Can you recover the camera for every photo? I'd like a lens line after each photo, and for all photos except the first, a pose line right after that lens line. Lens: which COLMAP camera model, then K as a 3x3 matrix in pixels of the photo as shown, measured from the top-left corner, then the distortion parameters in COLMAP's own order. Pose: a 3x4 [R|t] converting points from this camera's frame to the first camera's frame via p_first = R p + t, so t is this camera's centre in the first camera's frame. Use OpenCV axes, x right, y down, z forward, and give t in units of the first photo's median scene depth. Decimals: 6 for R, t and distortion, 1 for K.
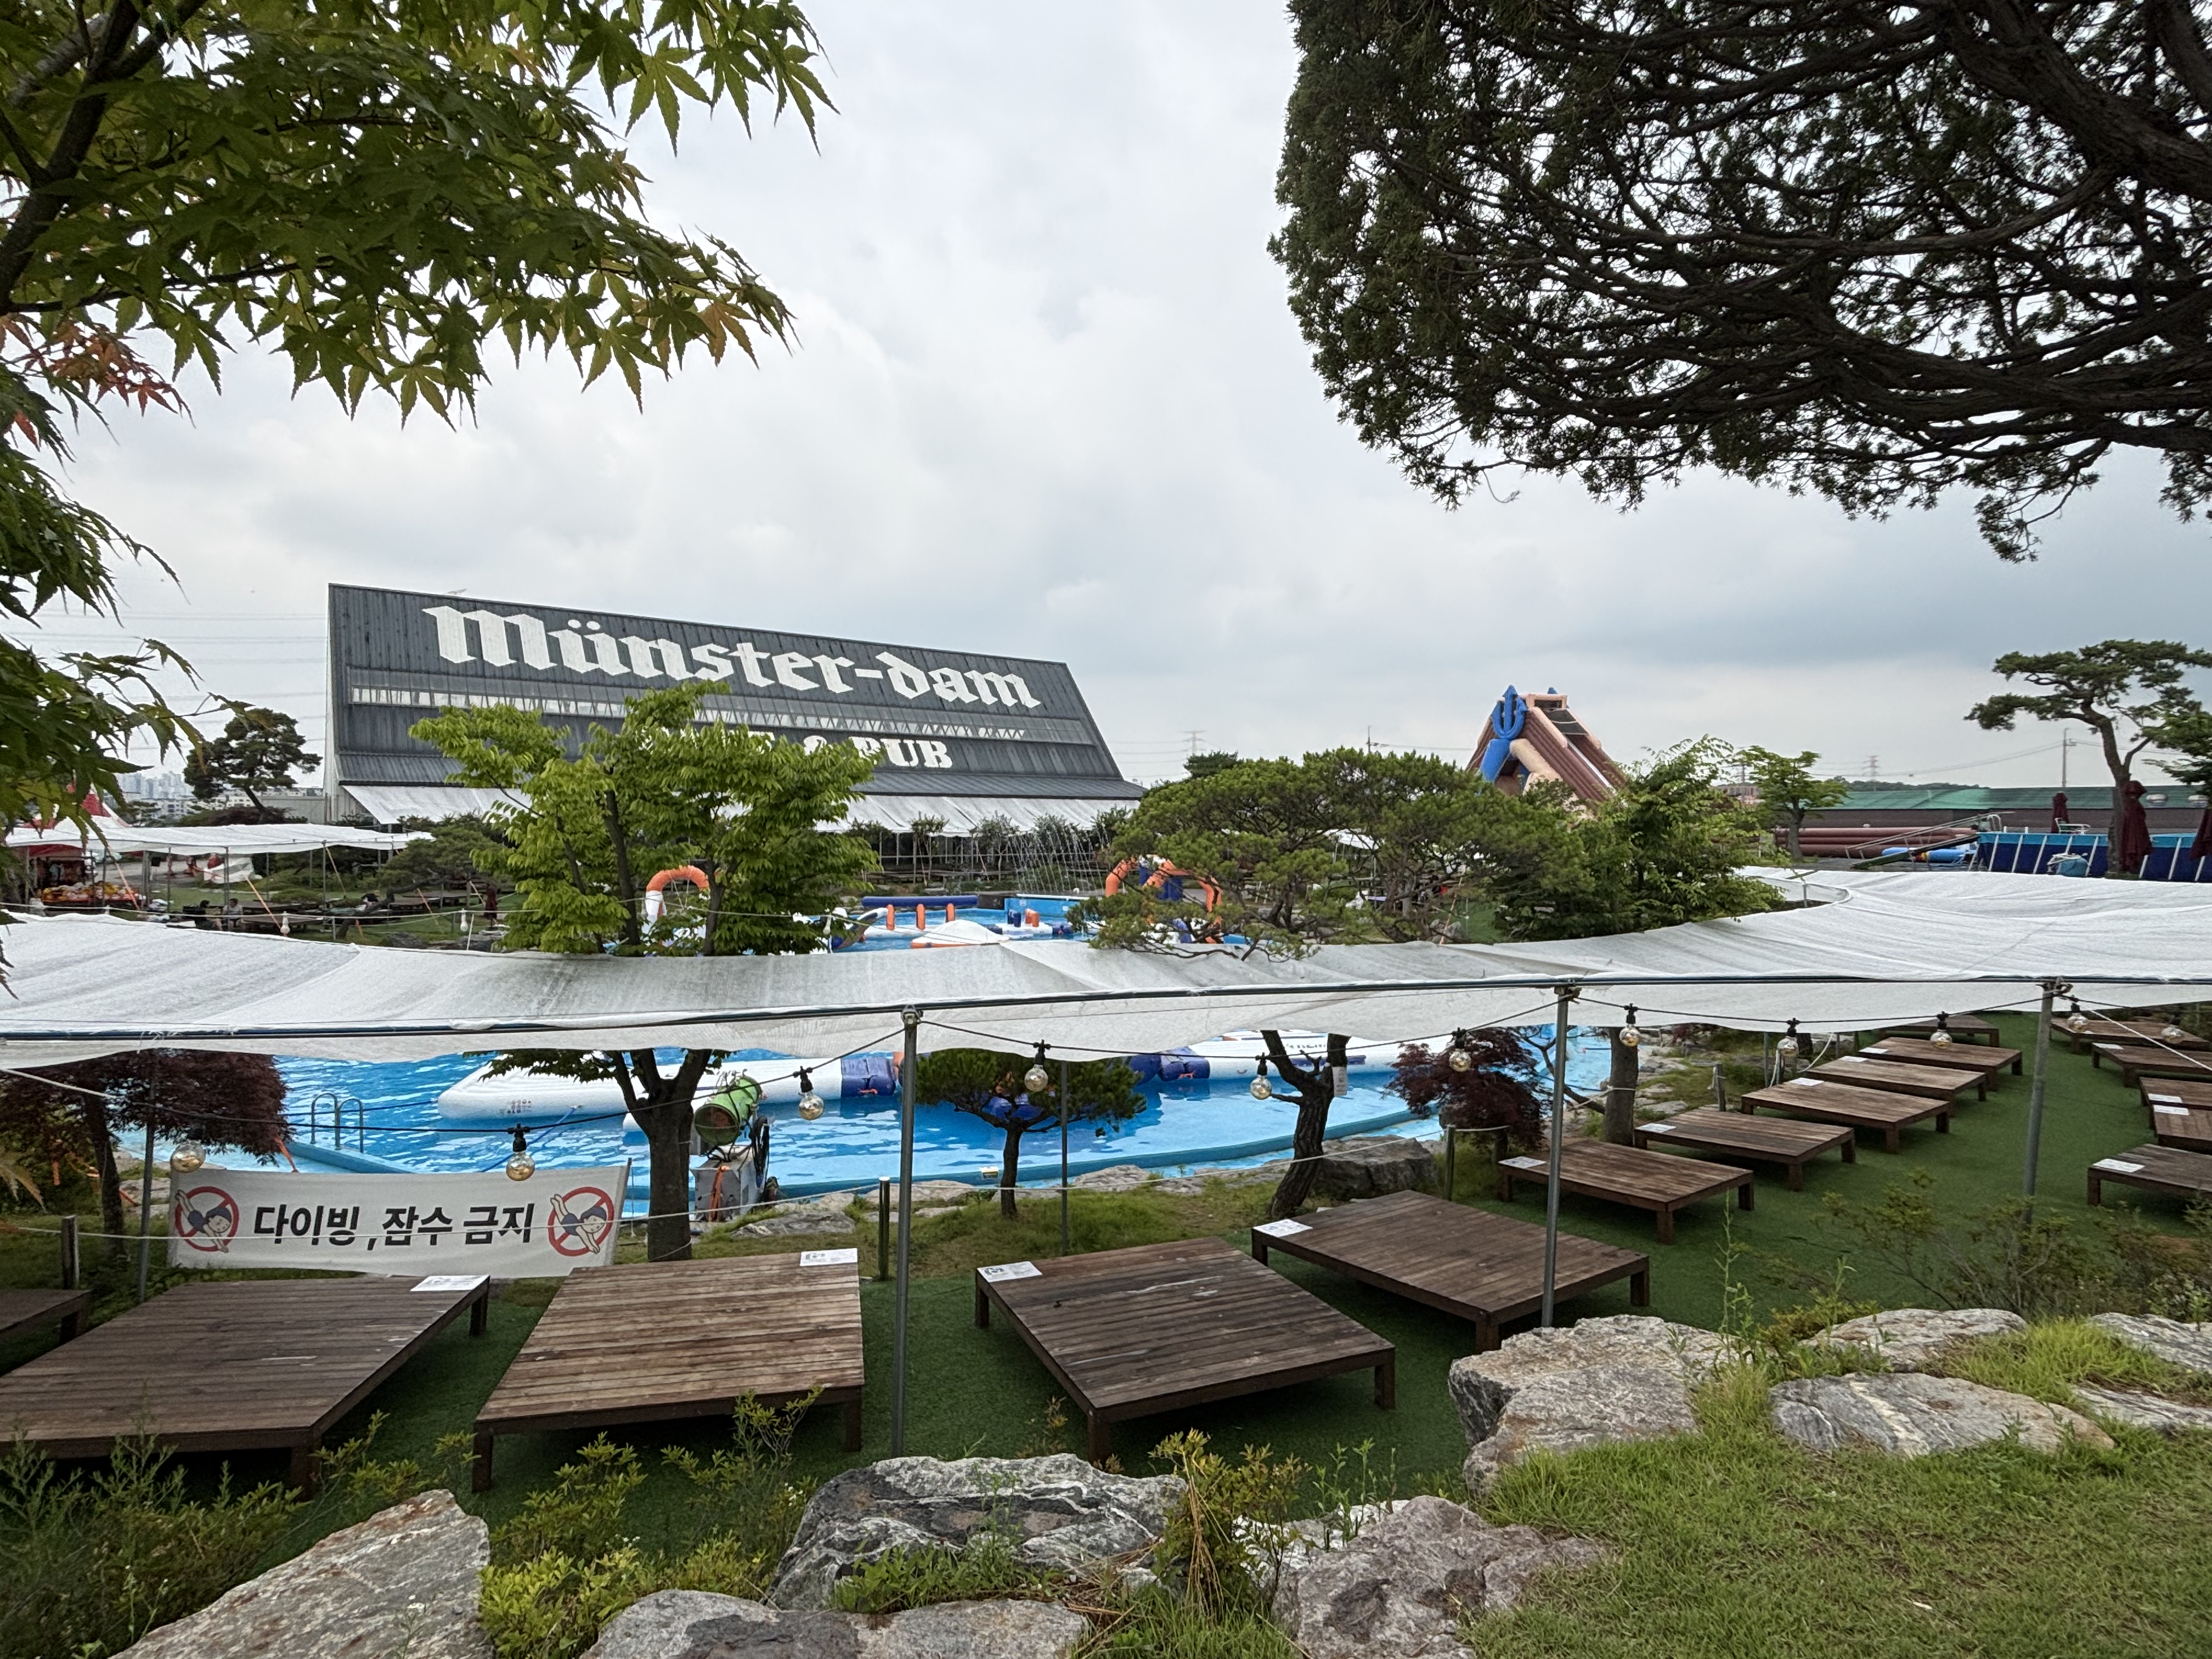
lens RADIAL K [[1100.9, 0, 1105.9], [0, 1100.9, 823.7], [0, 0, 1]] dist [-0.001841, -0.000226]
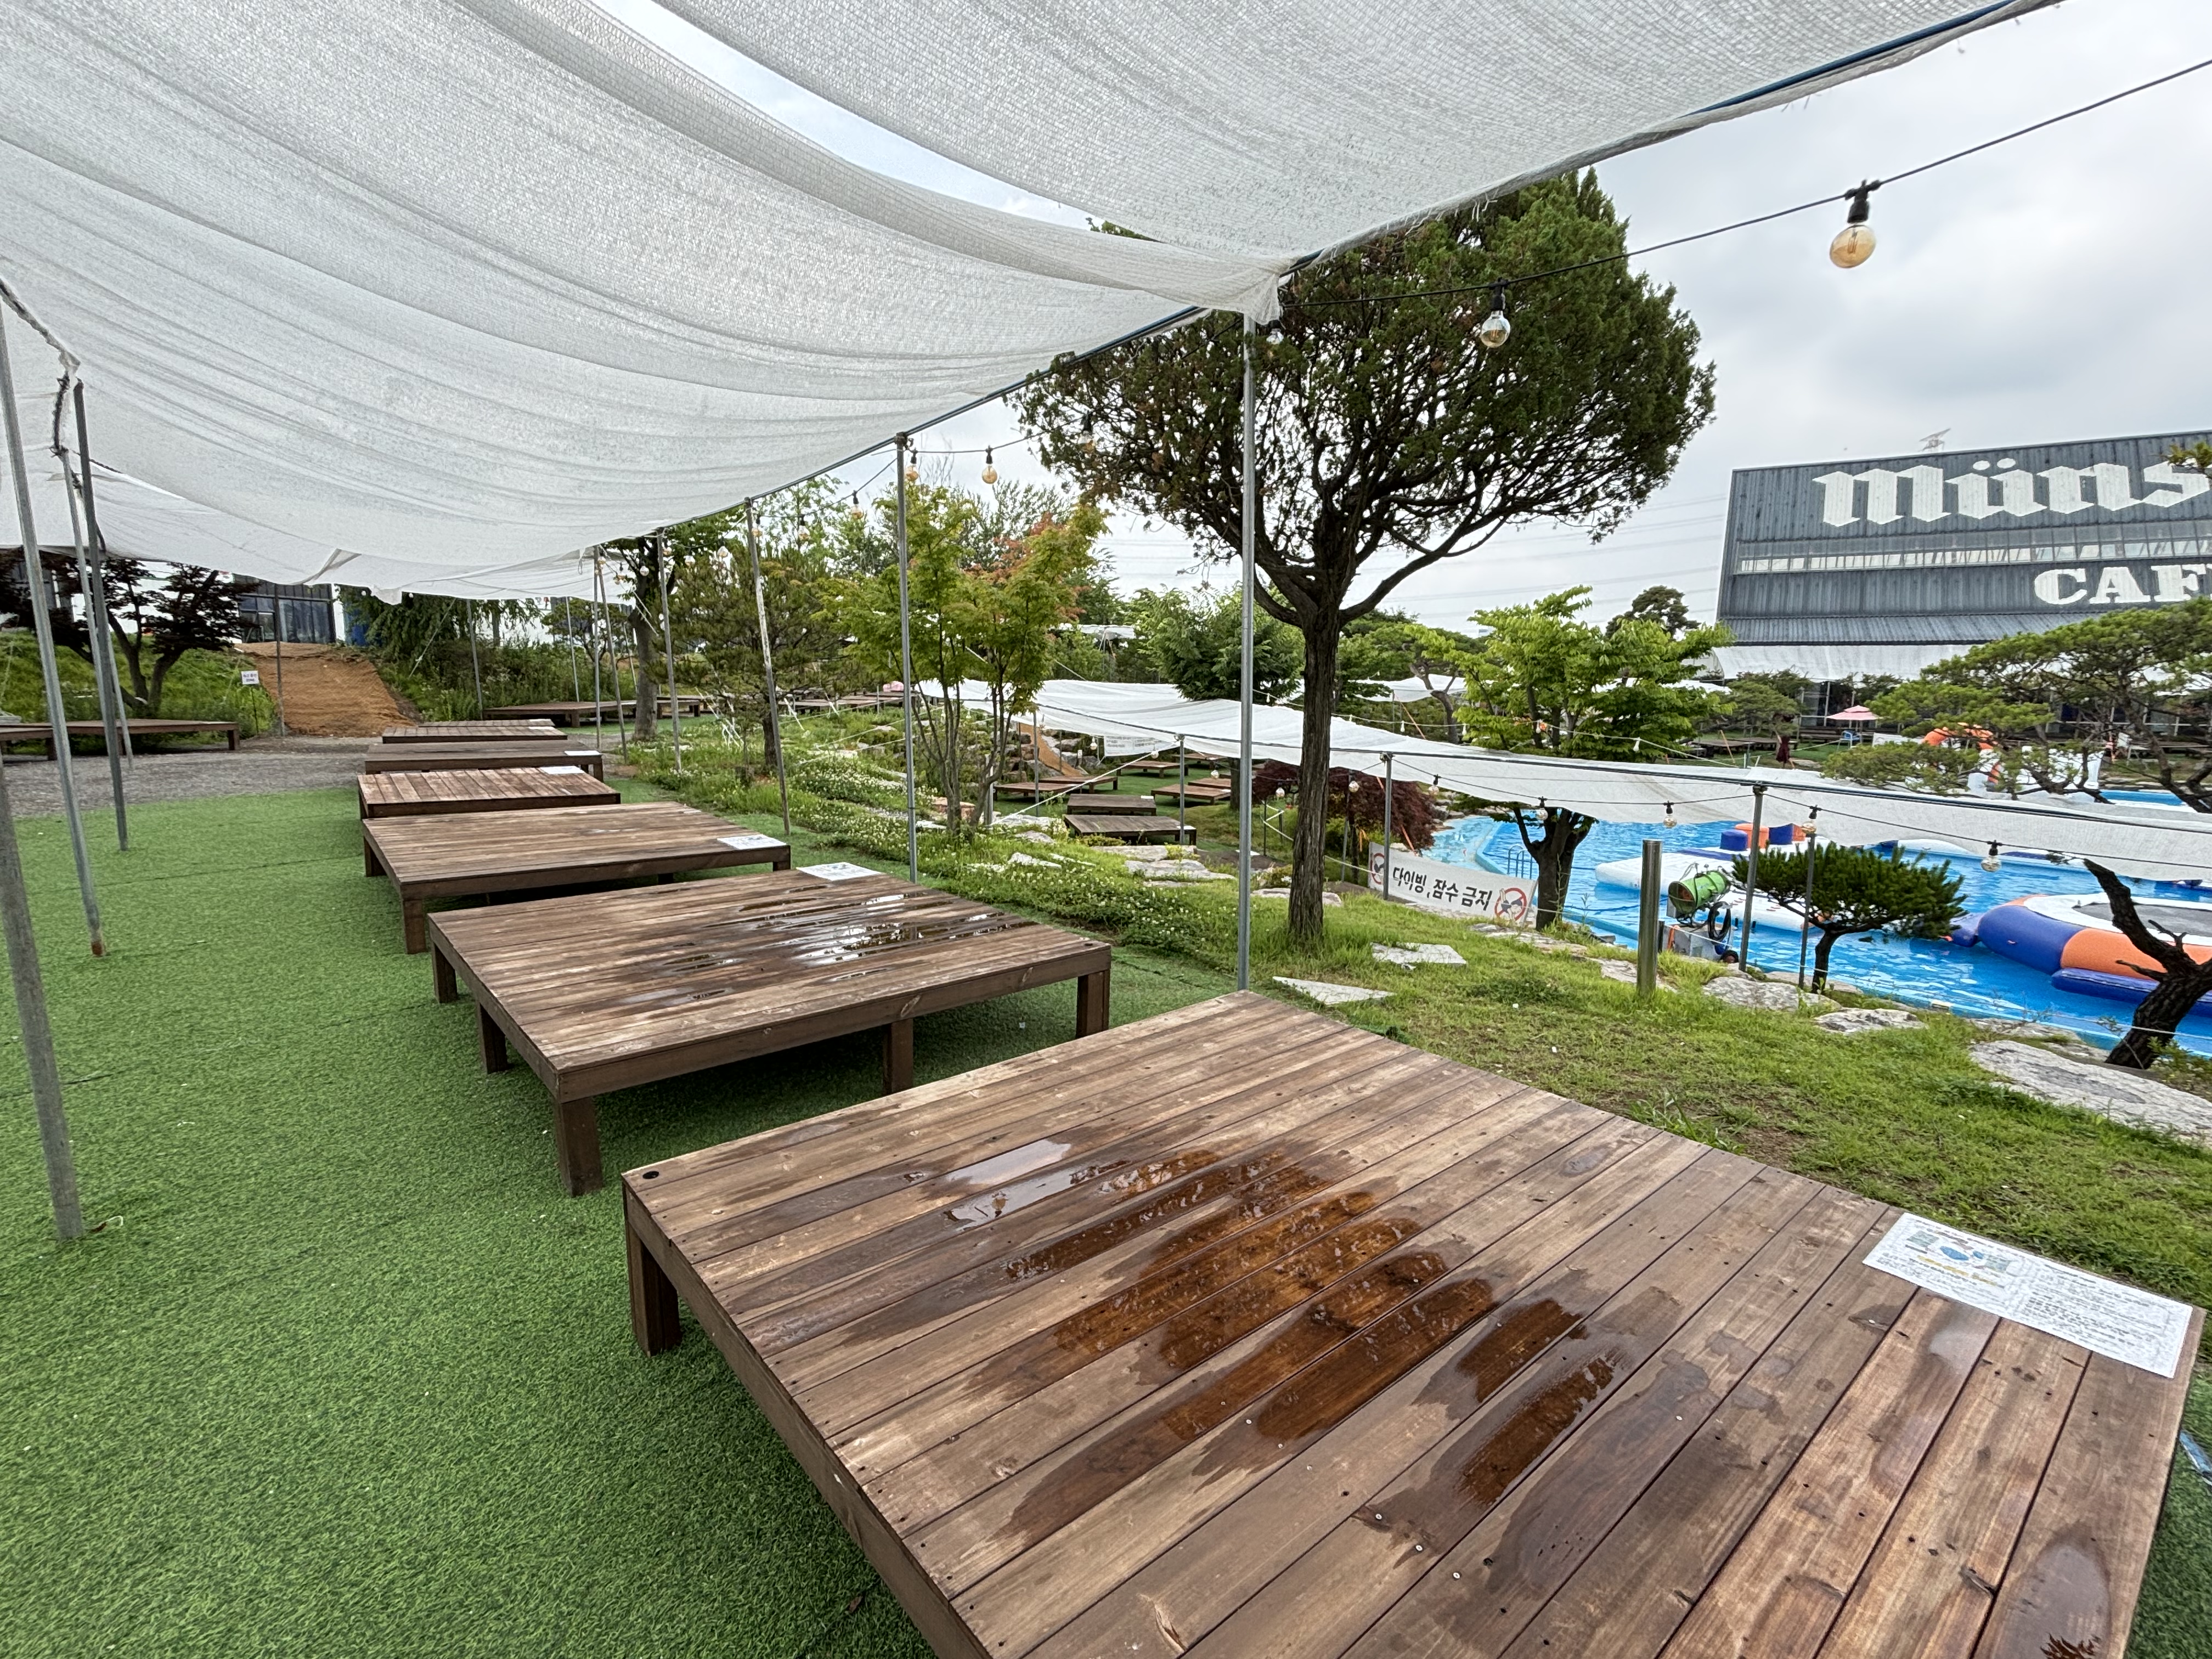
lens RADIAL K [[1043.1, 0, 1107.2], [0, 1043.1, 830.8], [0, 0, 1]] dist [0.000026, 0.000156]
pose [[0.333257, 0.137386, -0.932773, 0.148574], [-0.011569, 0.989848, 0.141659, 0.009641], [0.942765, -0.036417, 0.331463, -0.008665]]
